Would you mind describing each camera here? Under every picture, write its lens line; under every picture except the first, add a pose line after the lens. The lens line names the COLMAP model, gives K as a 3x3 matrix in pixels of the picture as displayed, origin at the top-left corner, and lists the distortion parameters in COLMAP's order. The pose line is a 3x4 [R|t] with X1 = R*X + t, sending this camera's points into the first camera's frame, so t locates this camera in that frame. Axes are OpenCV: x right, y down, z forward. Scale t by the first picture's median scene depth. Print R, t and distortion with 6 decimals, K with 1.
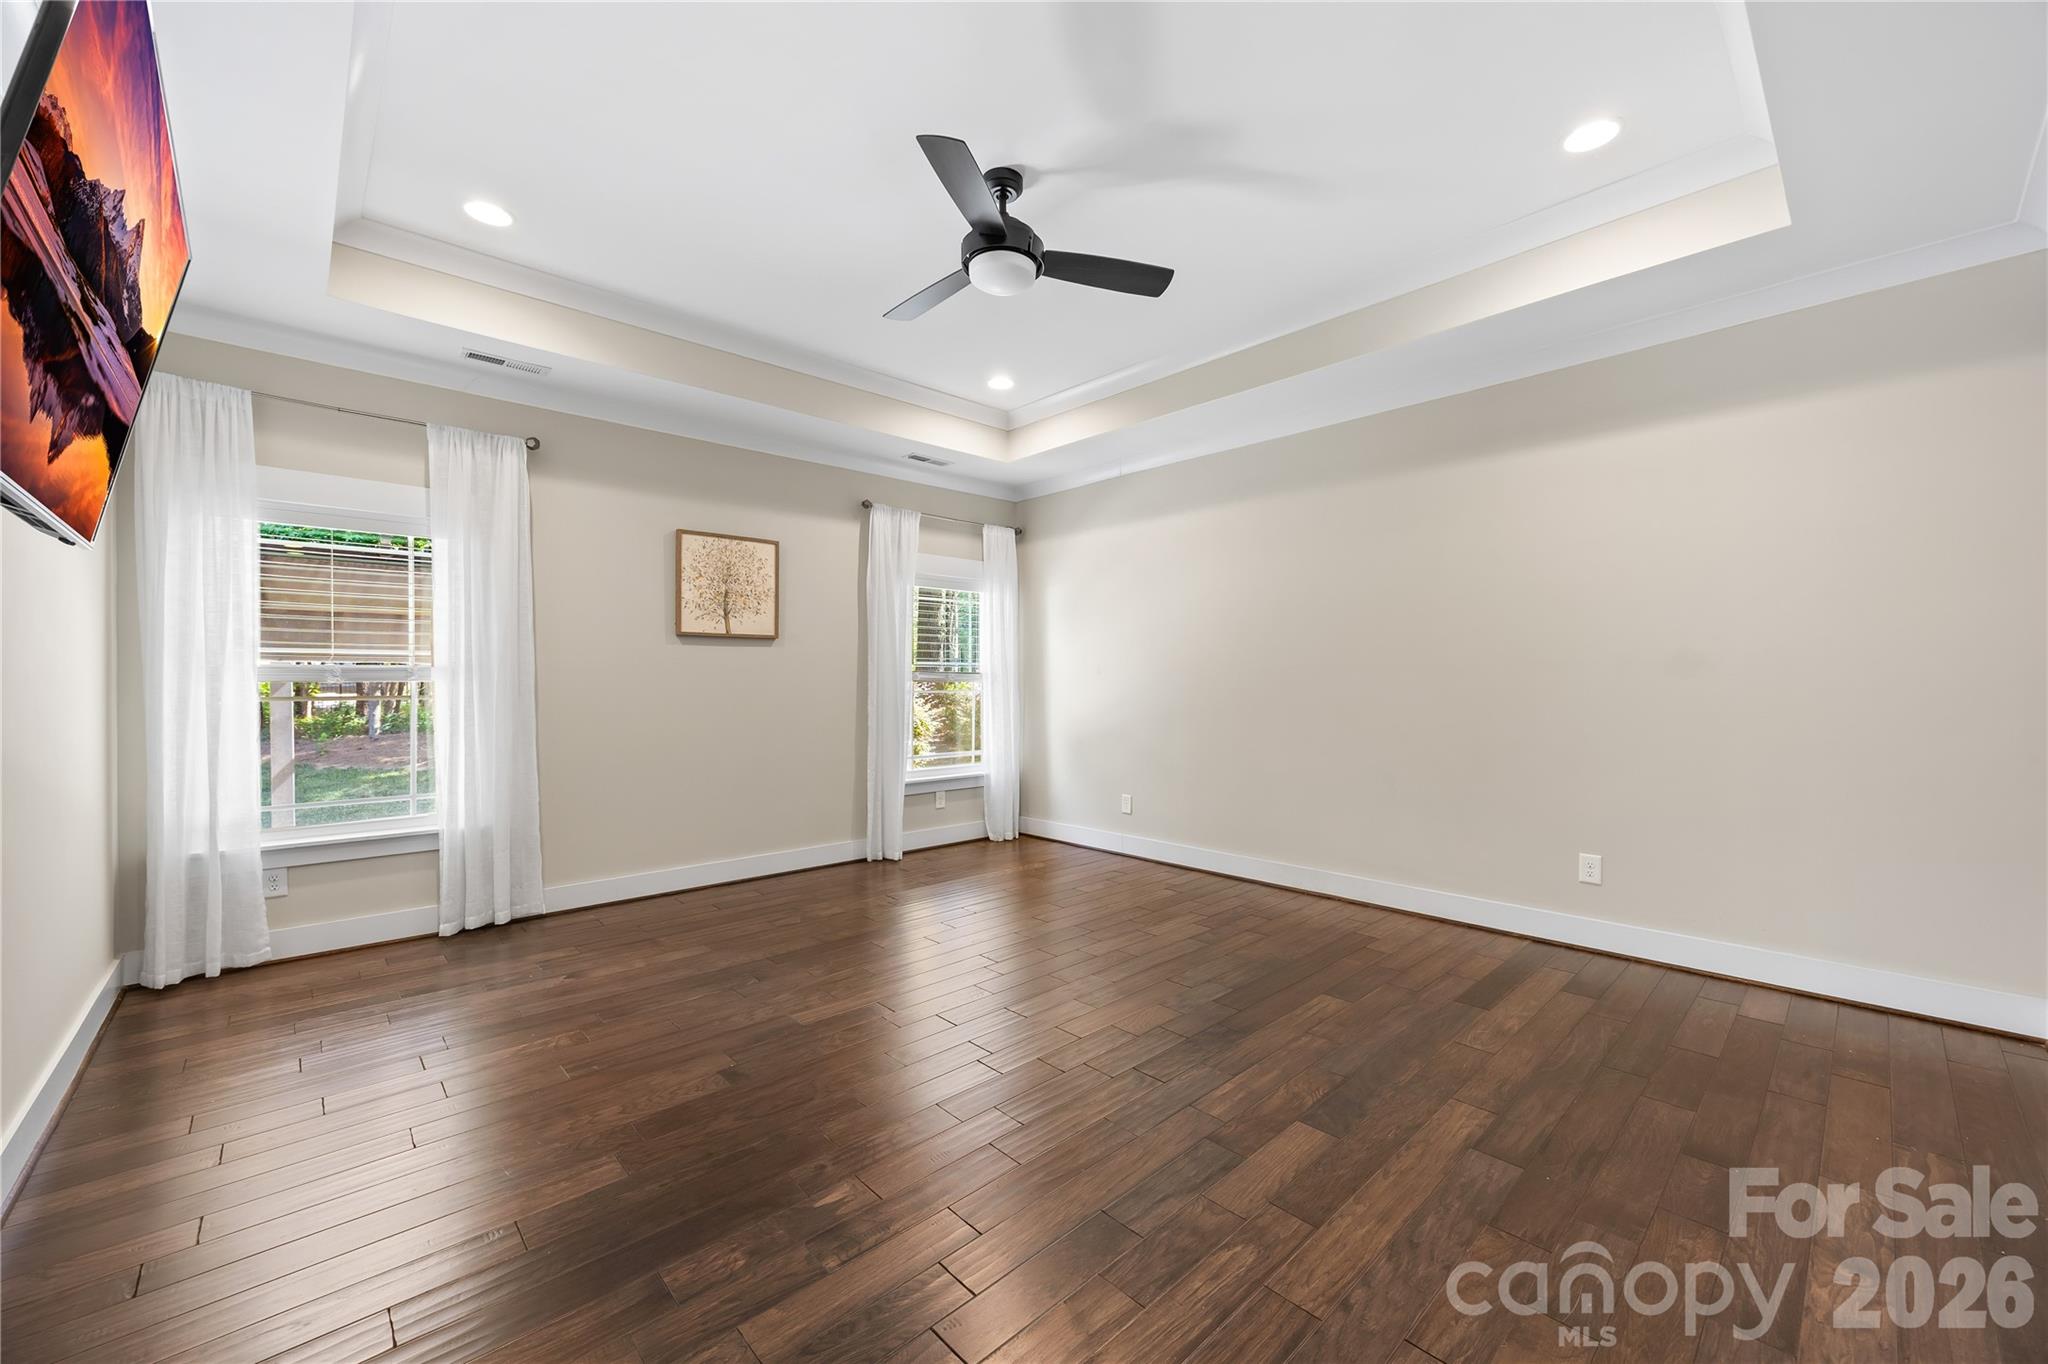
lens RADIAL K [[791.1, 0, 1060.9], [0, 791.1, 686.6], [0, 0, 1]] dist [-0.004183, 0.000224]
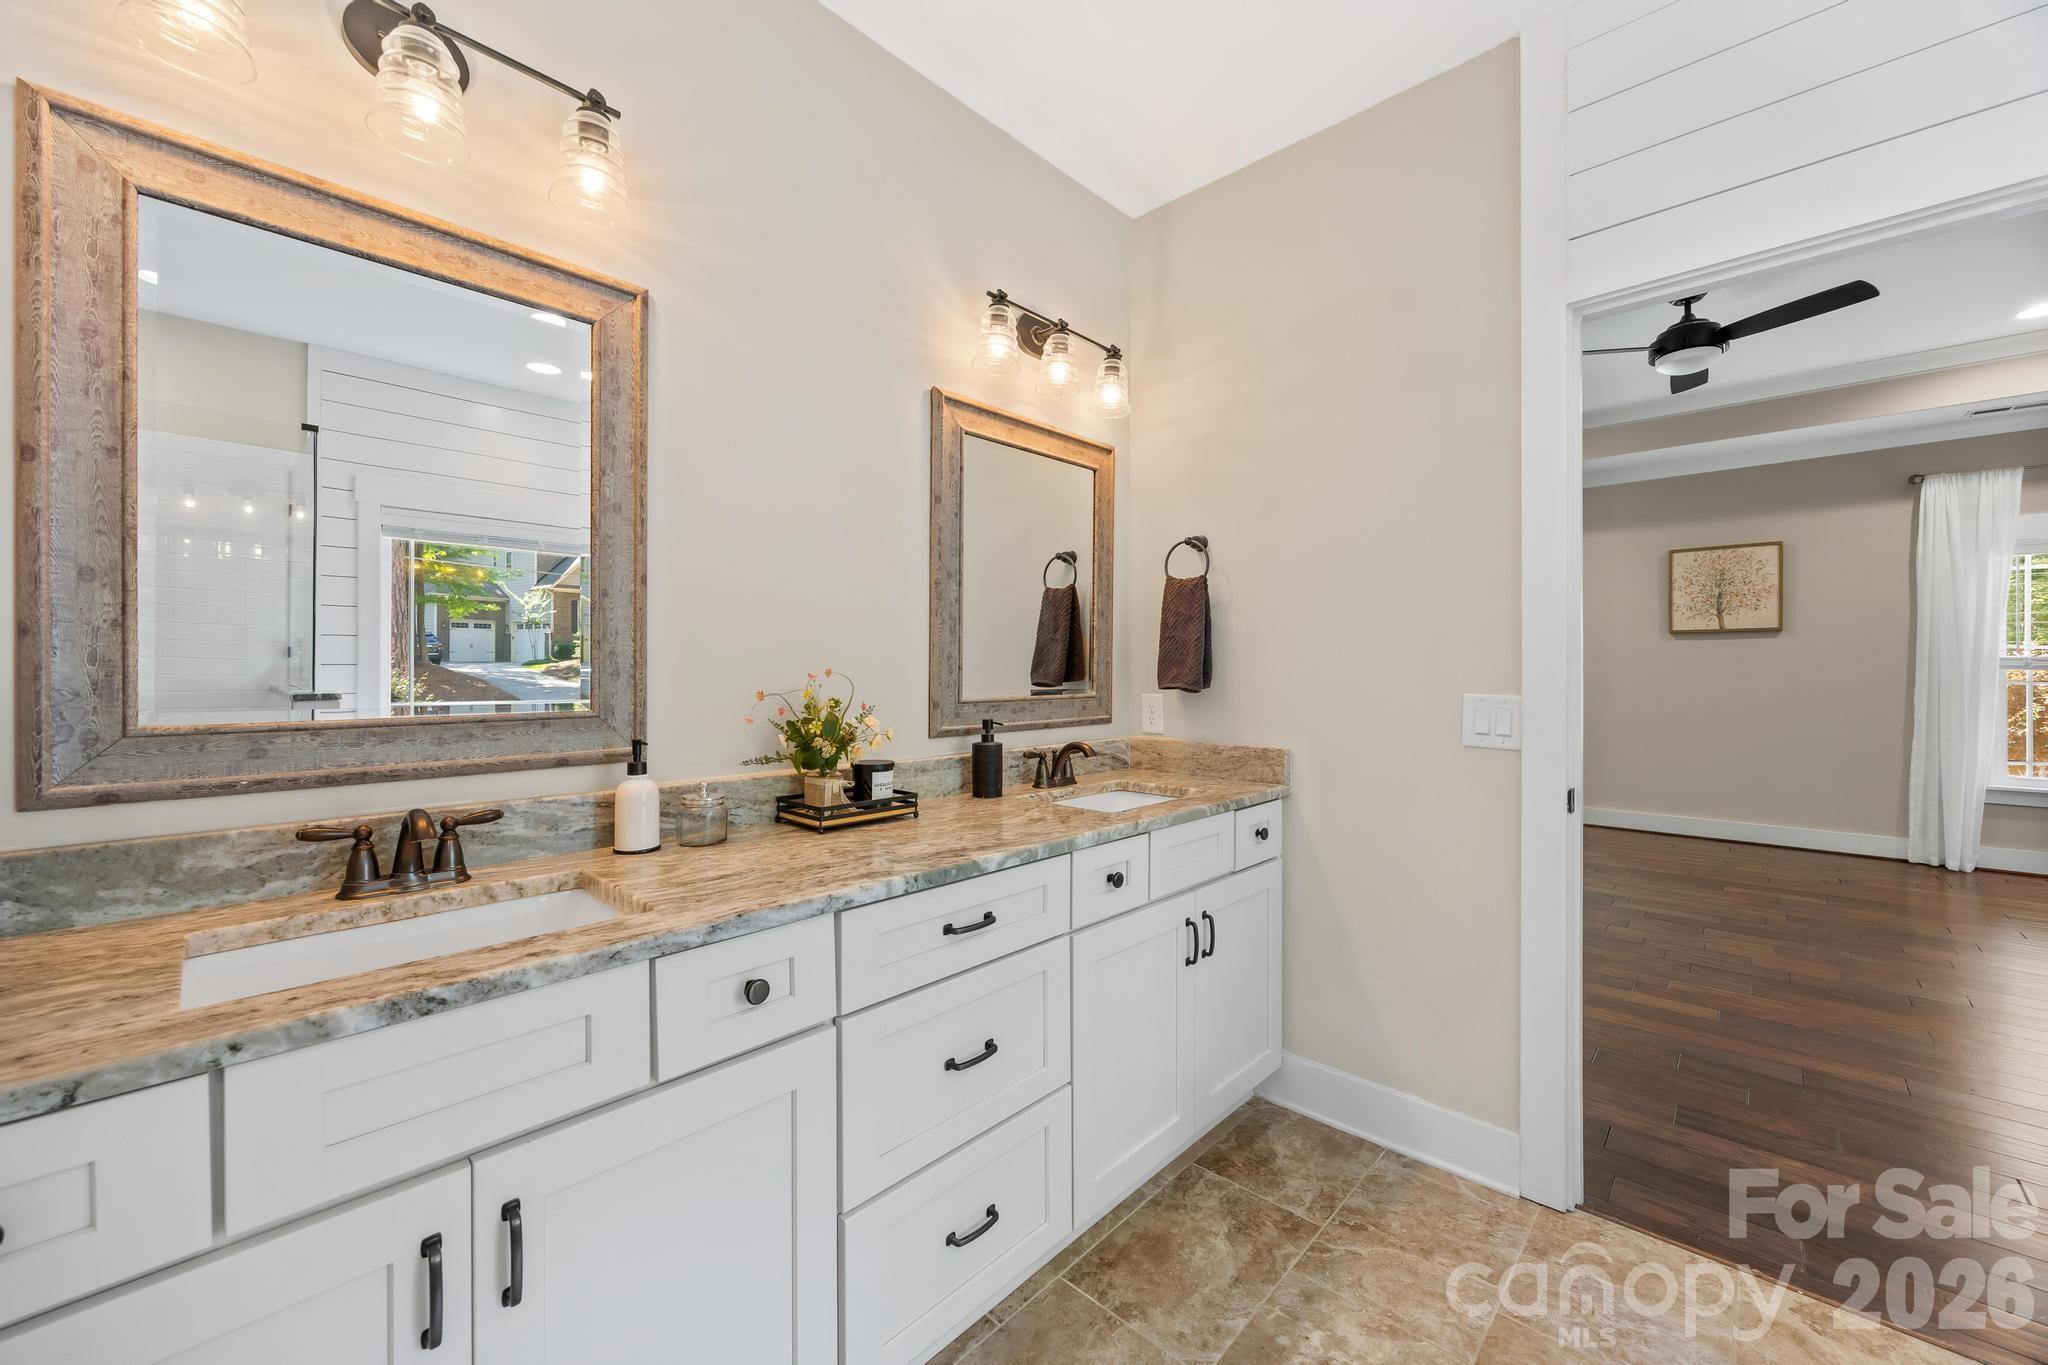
lens RADIAL K [[791.1, 0, 1018.3], [0, 791.1, 652.9], [0, 0, 1]] dist [-0.004183, 0.000224]
pose [[0.034411, -0.012670, -0.999327, 0.744710], [-0.005903, 0.999900, -0.012881, -0.009676], [0.999390, 0.006343, 0.034333, -0.100132]]
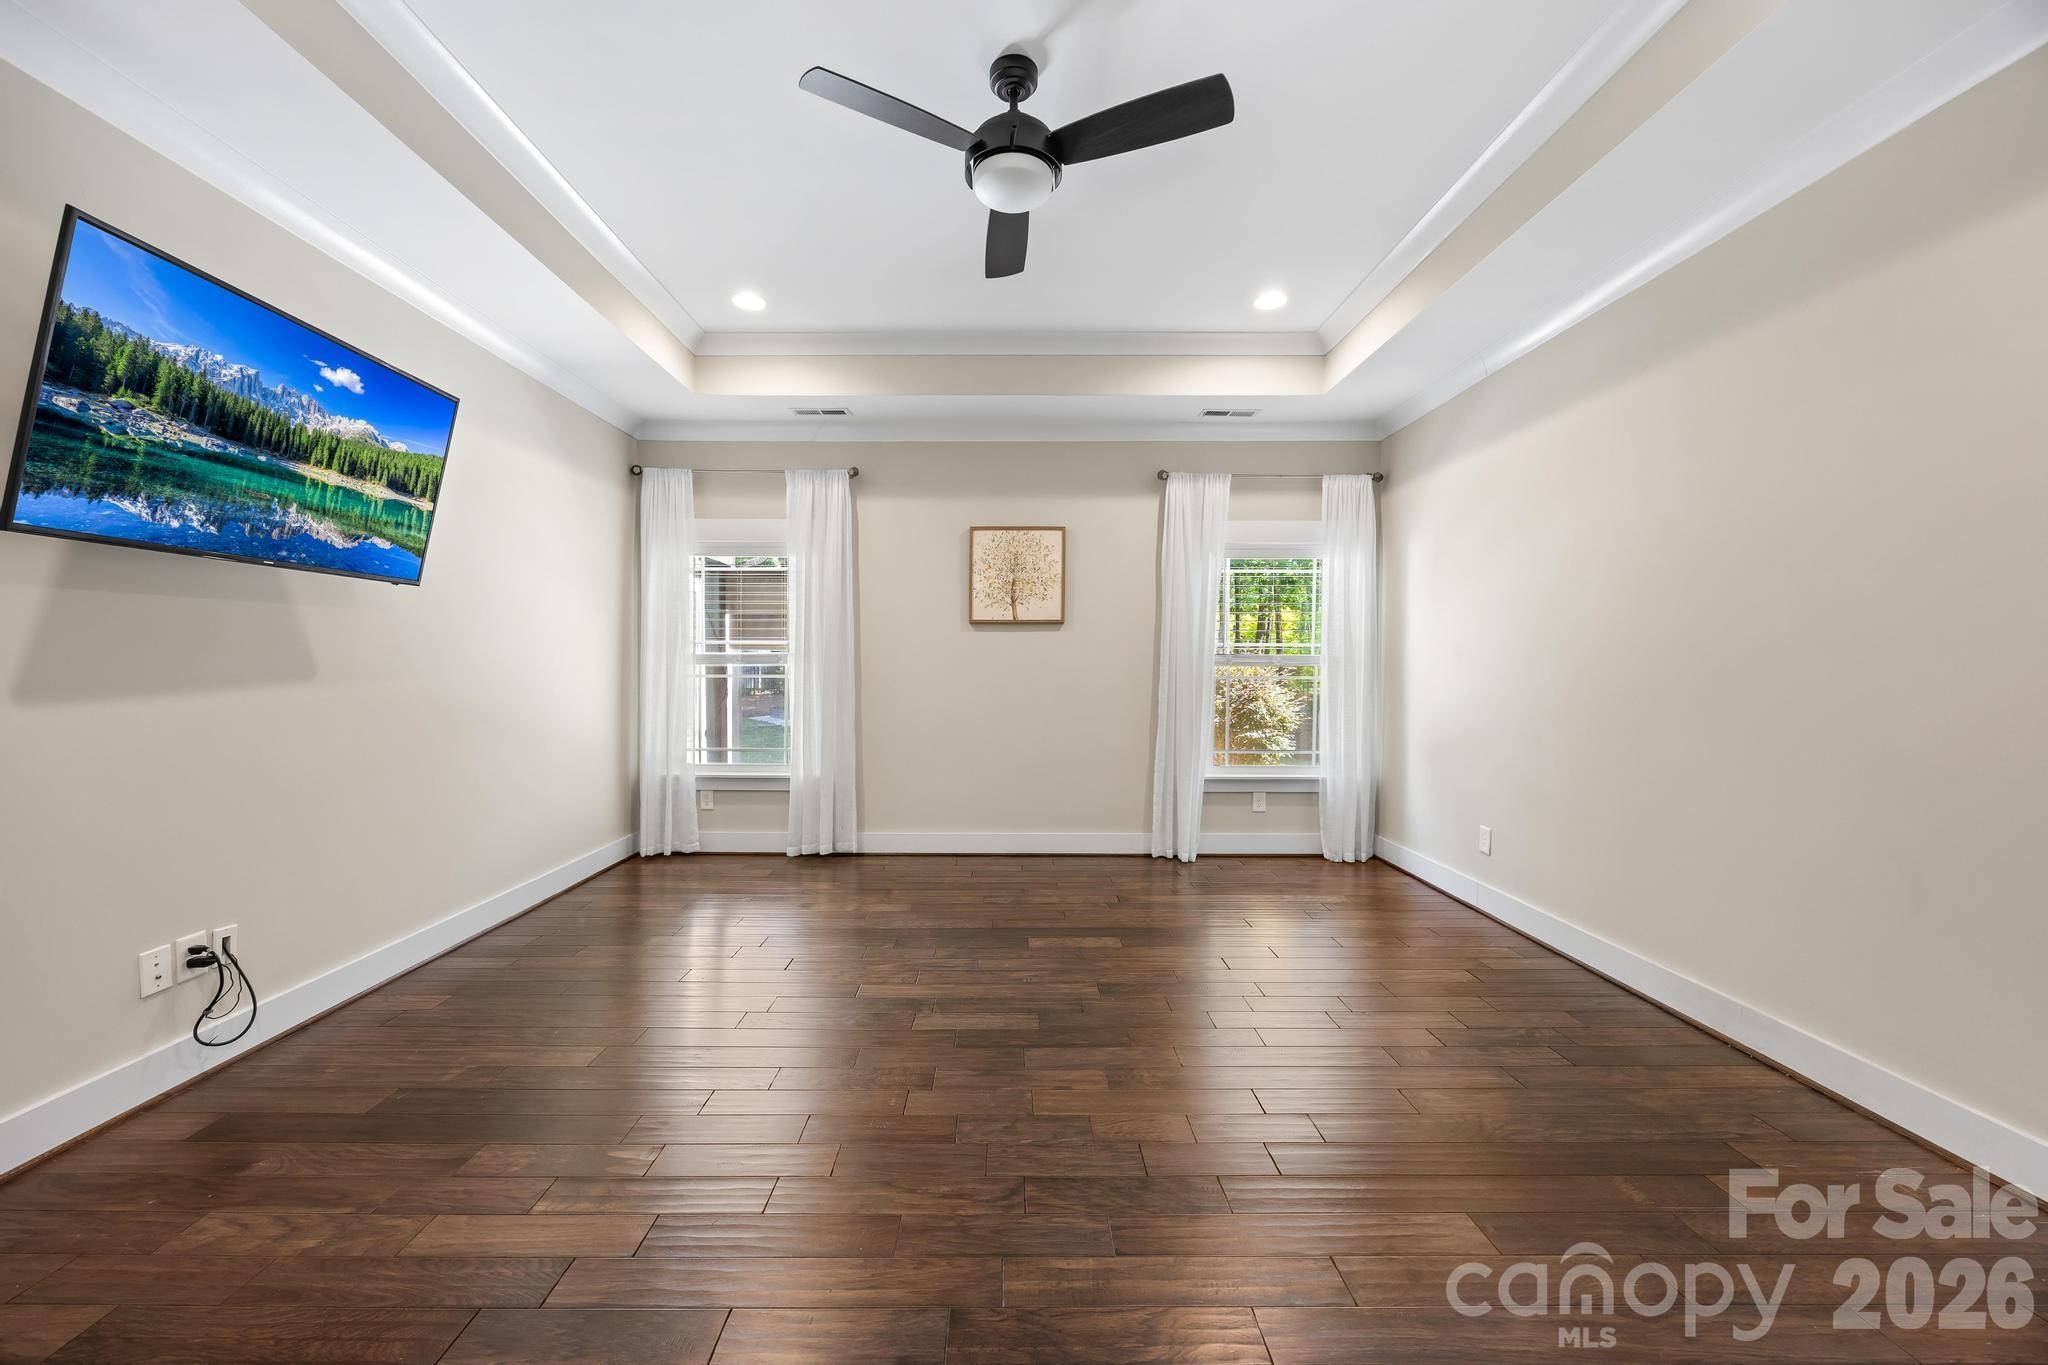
lens RADIAL K [[791.1, 0, 1017.2], [0, 791.1, 678.2], [0, 0, 1]] dist [-0.004183, 0.000224]
pose [[0.720911, 0.014253, -0.692881, 0.324606], [-0.007352, 0.999890, 0.012919, -0.002525], [0.692989, -0.004219, 0.720936, 0.242808]]
